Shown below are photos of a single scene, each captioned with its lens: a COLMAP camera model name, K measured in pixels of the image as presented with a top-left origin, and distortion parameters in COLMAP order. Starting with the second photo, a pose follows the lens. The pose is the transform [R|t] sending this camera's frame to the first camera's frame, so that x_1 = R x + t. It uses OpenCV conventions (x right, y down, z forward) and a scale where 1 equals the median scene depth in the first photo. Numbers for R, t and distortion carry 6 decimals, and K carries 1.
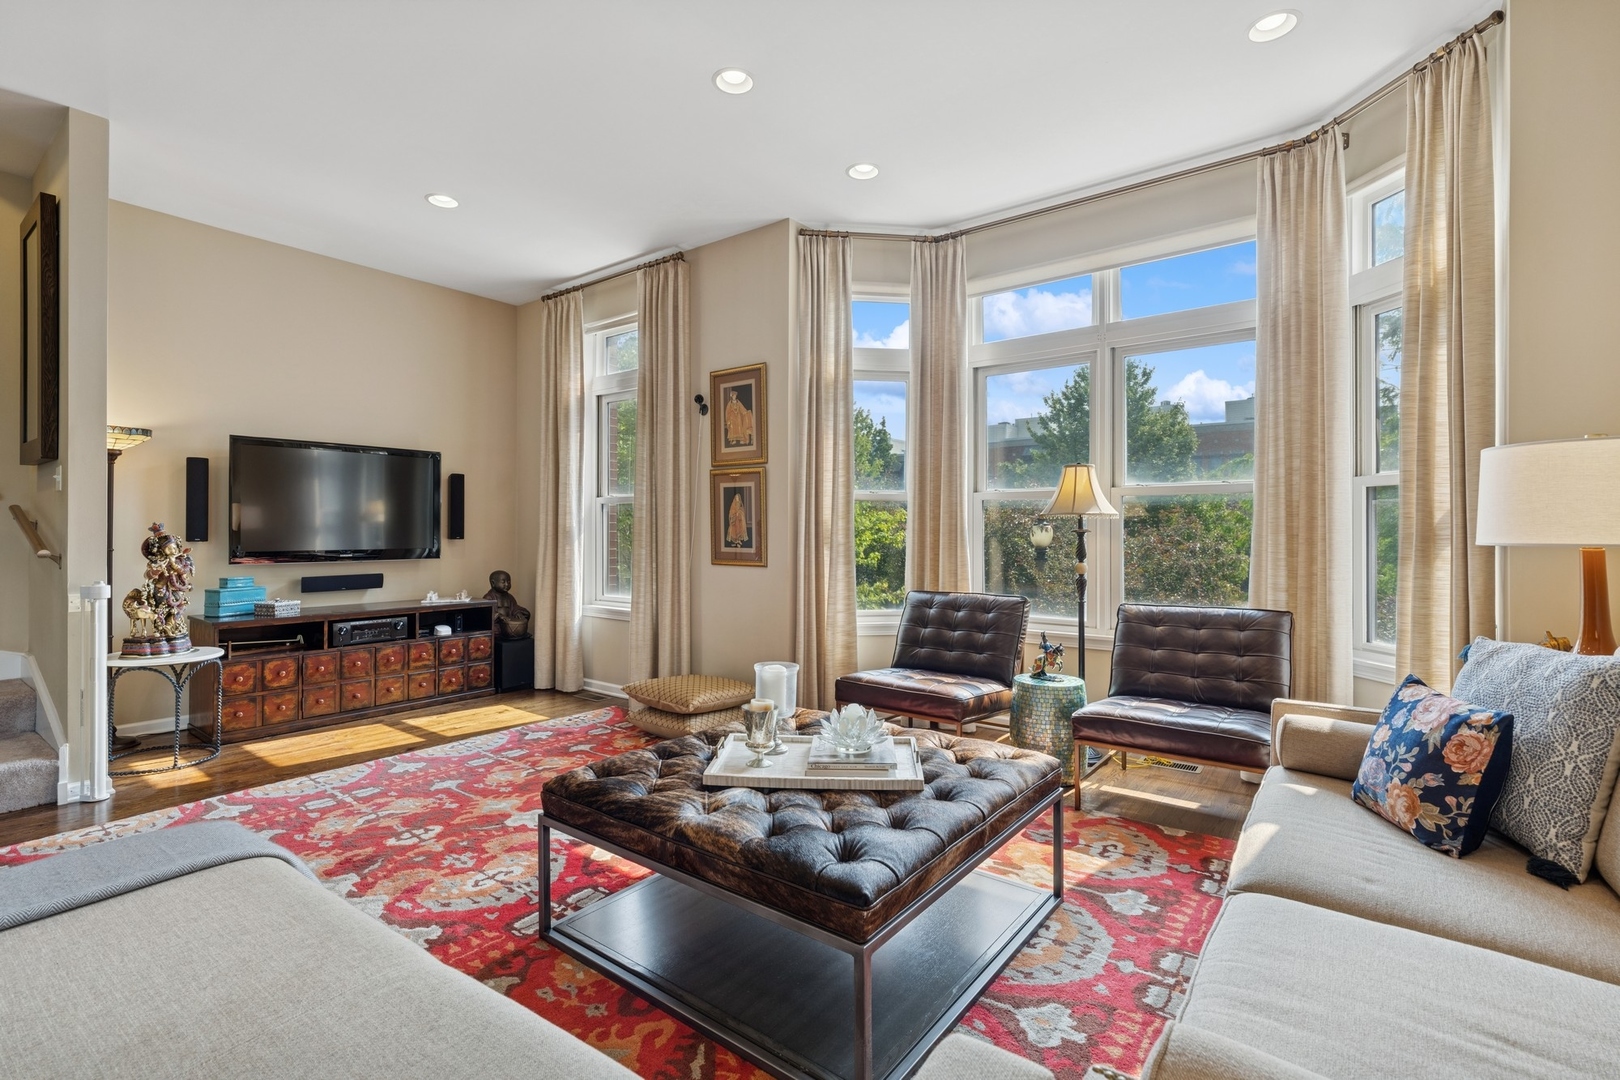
lens RADIAL K [[743.9, 0, 804.1], [0, 743.9, 525.5], [0, 0, 1]] dist [-0.004738, 0.001589]
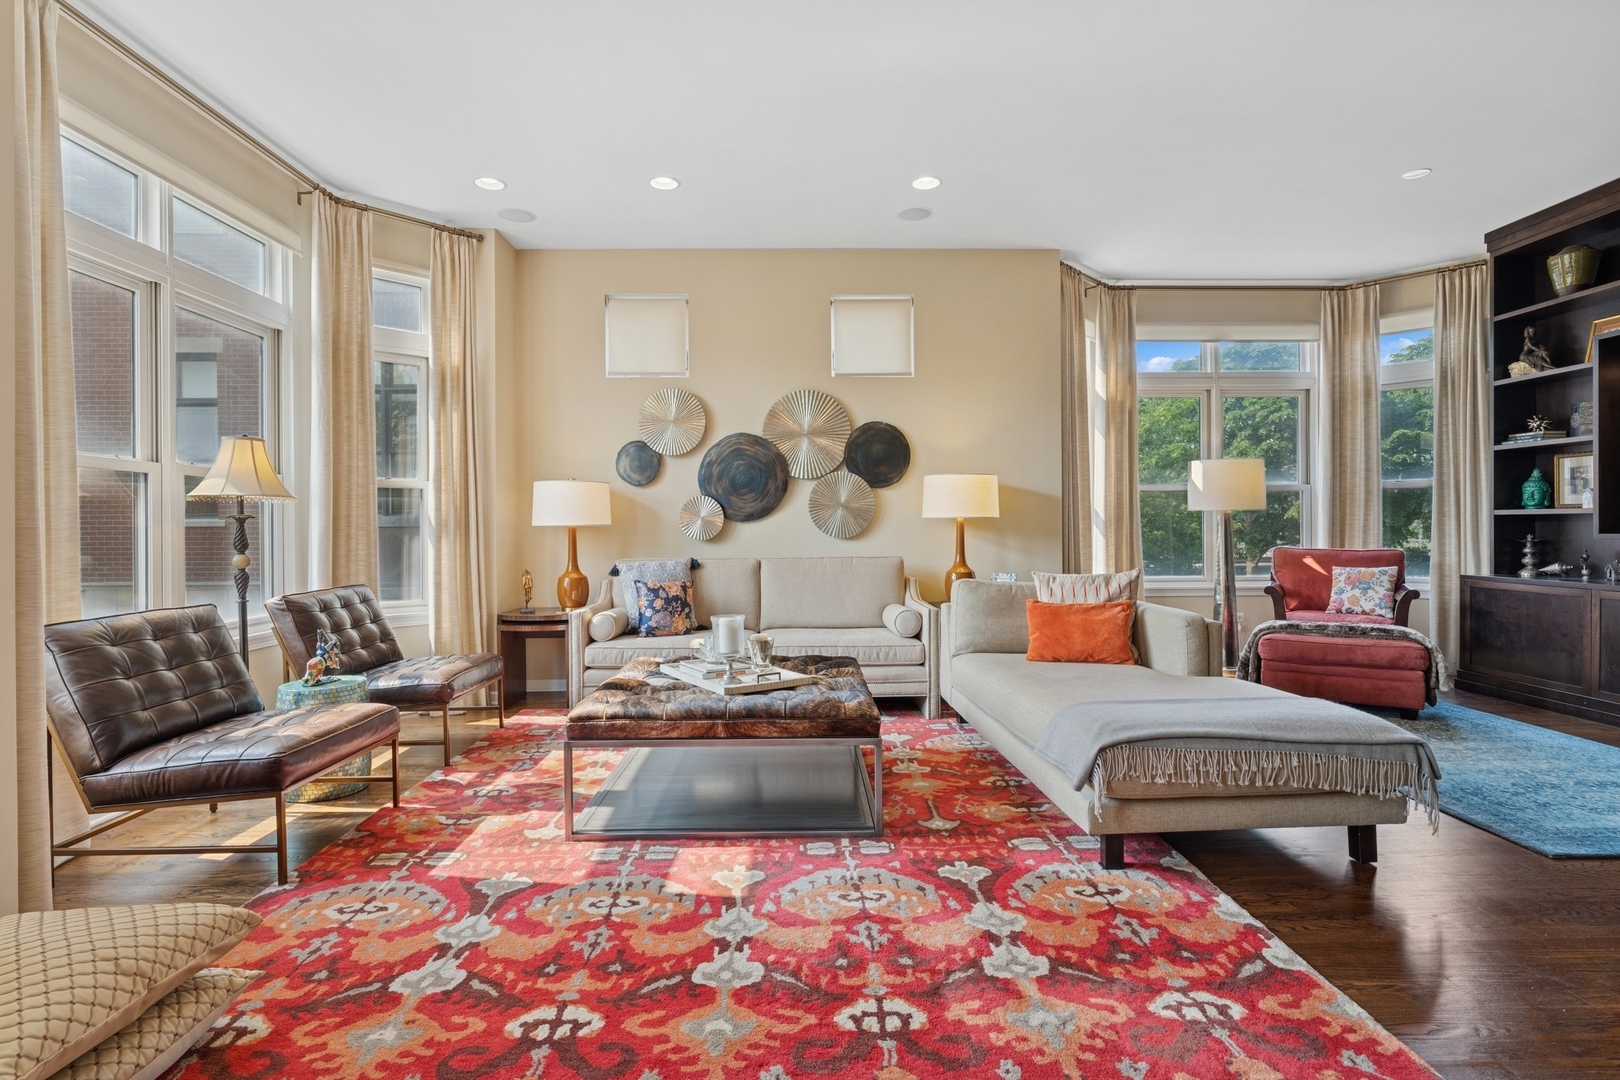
lens RADIAL K [[782.6, 0, 813.8], [0, 782.6, 531.6], [0, 0, 1]] dist [-0.006427, 0.003933]
pose [[-0.631856, 0.001177, 0.775085, -0.637708], [0.002692, 0.999996, 0.000675, 0.021847], [-0.775081, 0.002513, -0.631856, 0.941016]]
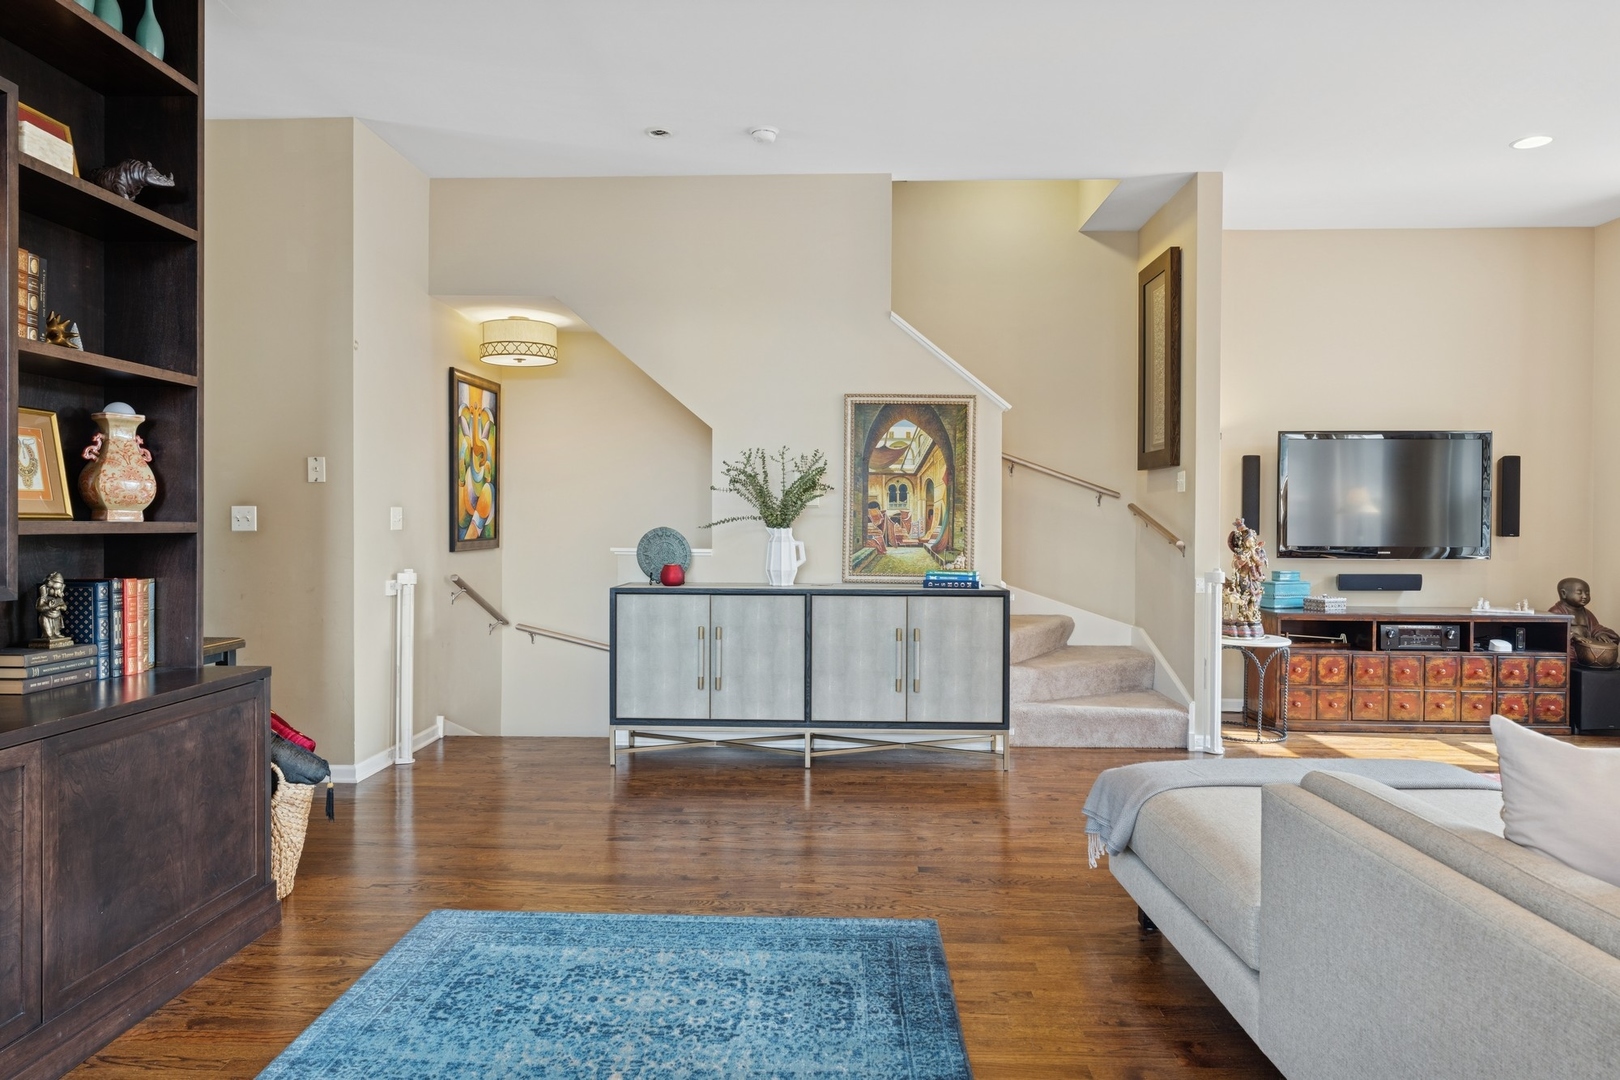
lens RADIAL K [[1008.3, 0, 797.6], [0, 1008.3, 526.4], [0, 0, 1]] dist [-0.003350, 0.002989]
pose [[0.575142, 0.008932, -0.818005, -0.018267], [0.000668, 0.999935, 0.011388, -0.007973], [0.818053, -0.007096, 0.575098, -0.351673]]
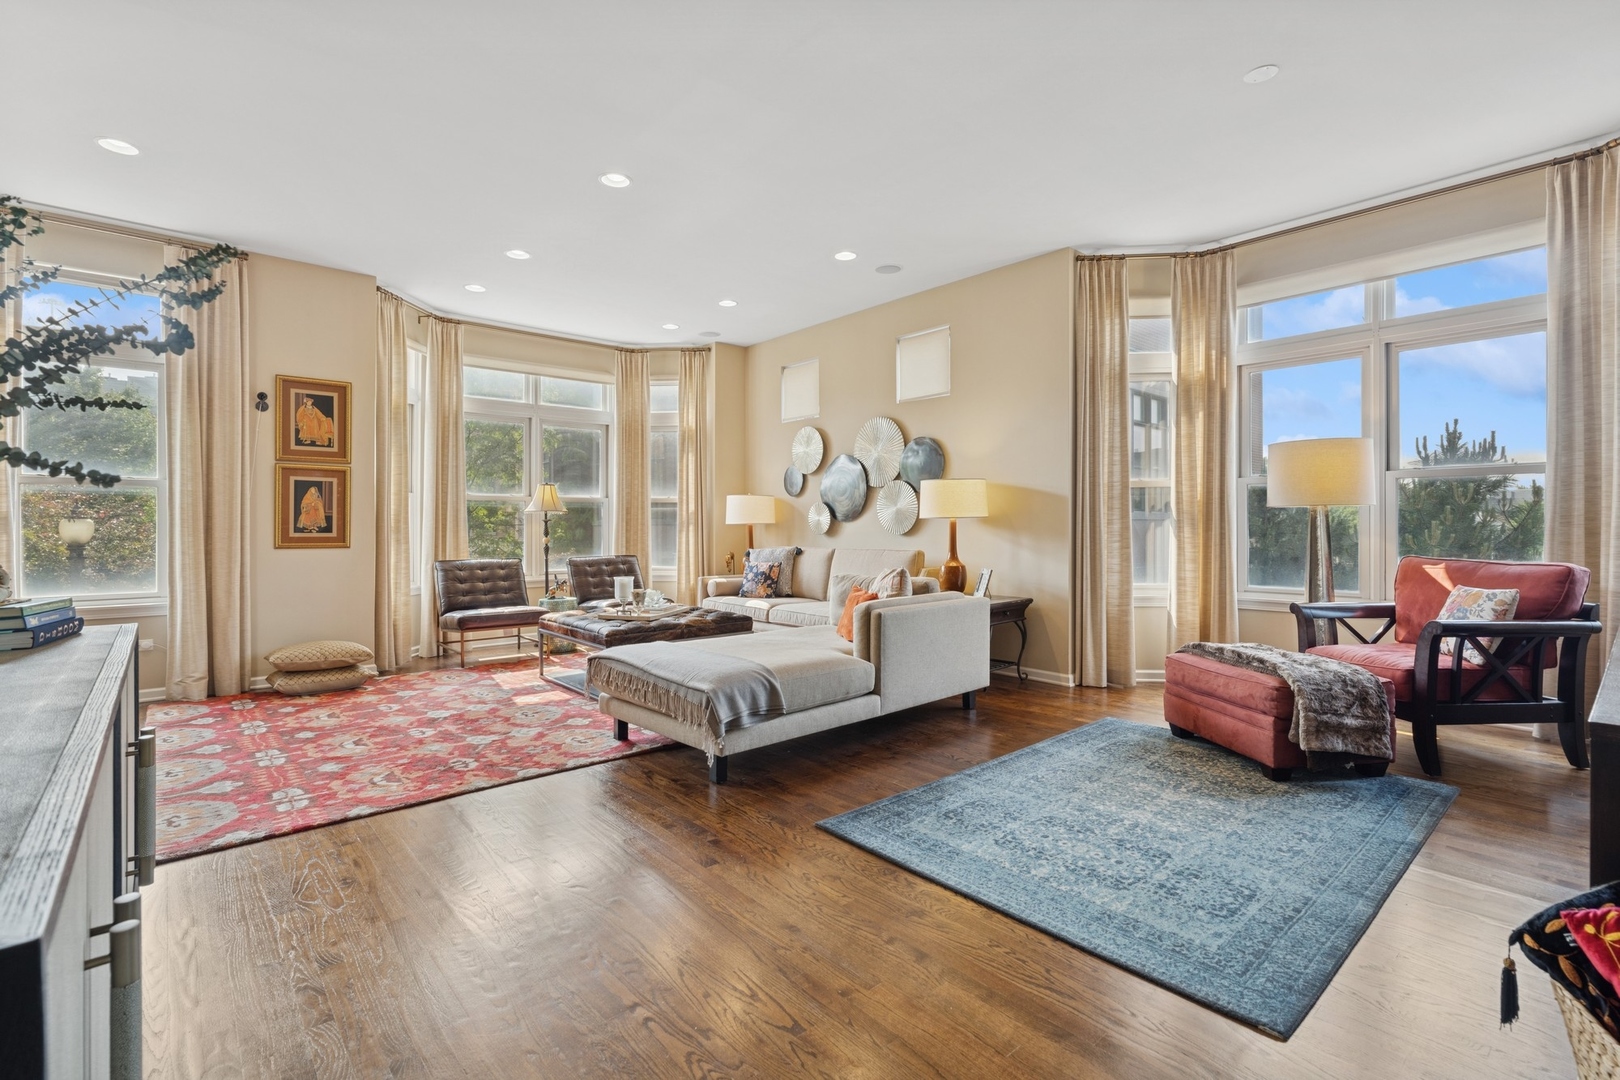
lens RADIAL K [[743.9, 0, 813.8], [0, 743.9, 520.6], [0, 0, 1]] dist [-0.004738, 0.001589]
pose [[0.189709, 0.007644, 0.981811, -1.157873], [-0.003398, 0.999969, -0.007129, 0.017329], [-0.981834, -0.001983, 0.189729, 0.005147]]
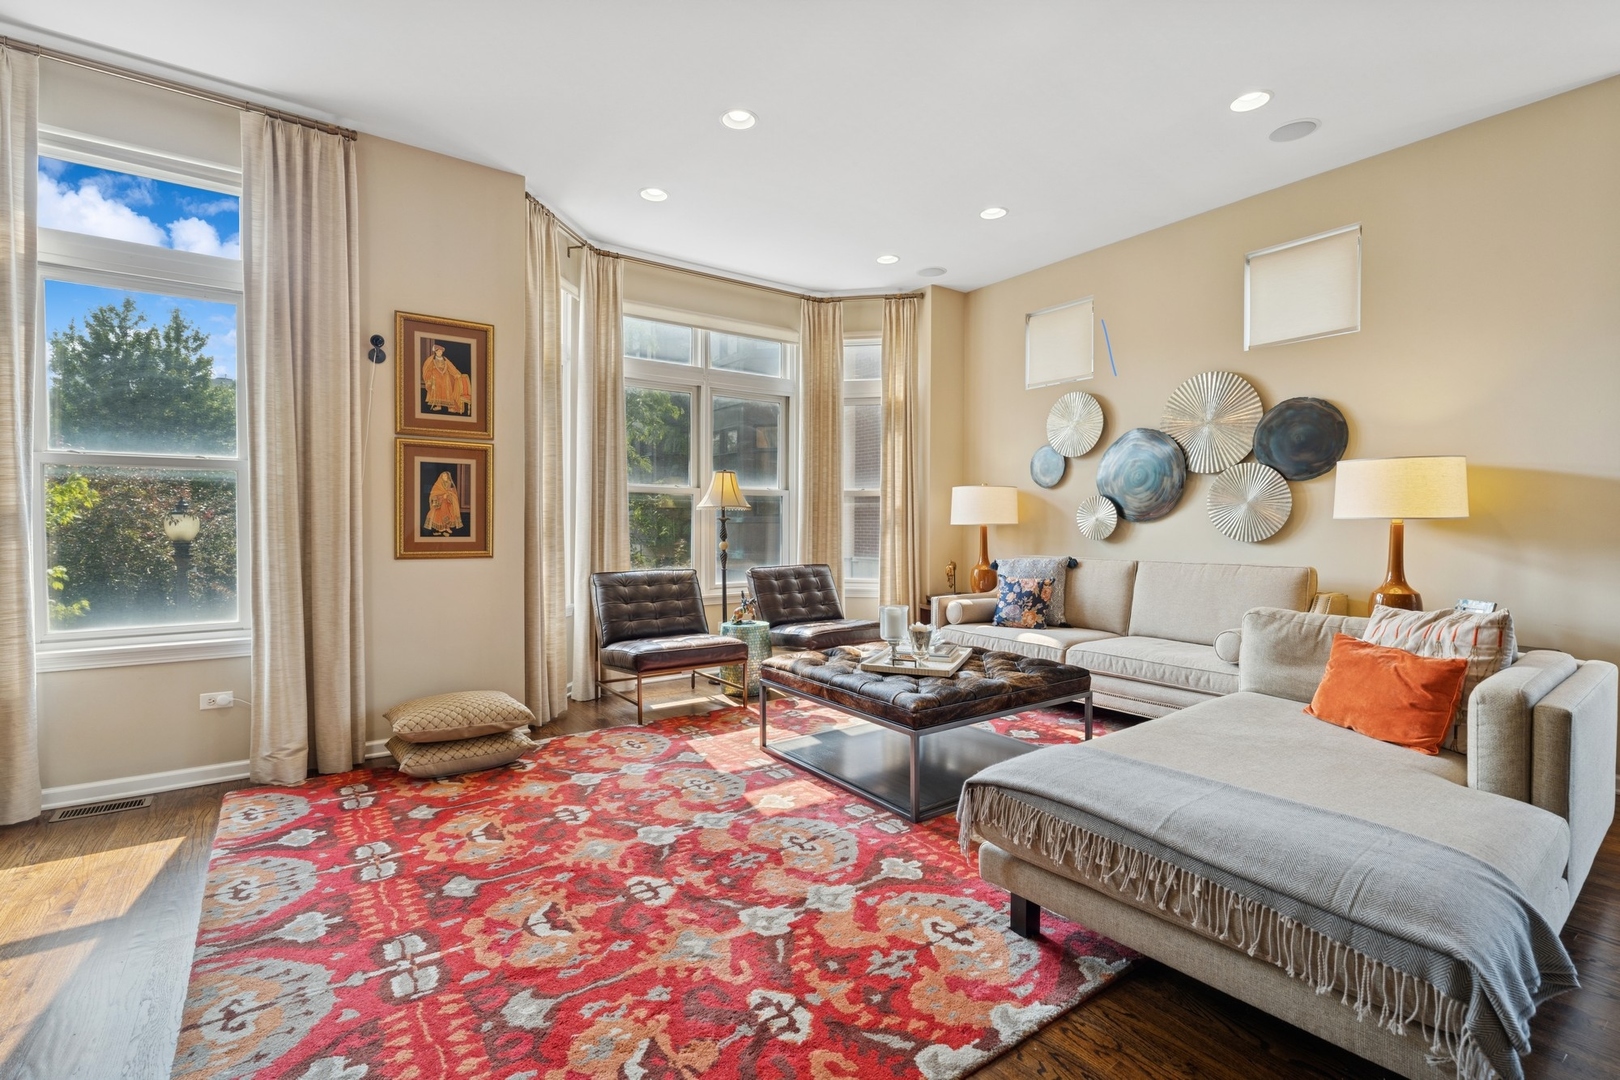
lens RADIAL K [[743.9, 0, 813.6], [0, 743.9, 531.3], [0, 0, 1]] dist [-0.004738, 0.001589]
pose [[0.280656, -0.009395, 0.959762, -0.818292], [-0.007226, 0.999903, 0.011901, 0.011623], [-0.959781, -0.010275, 0.280561, 0.399082]]
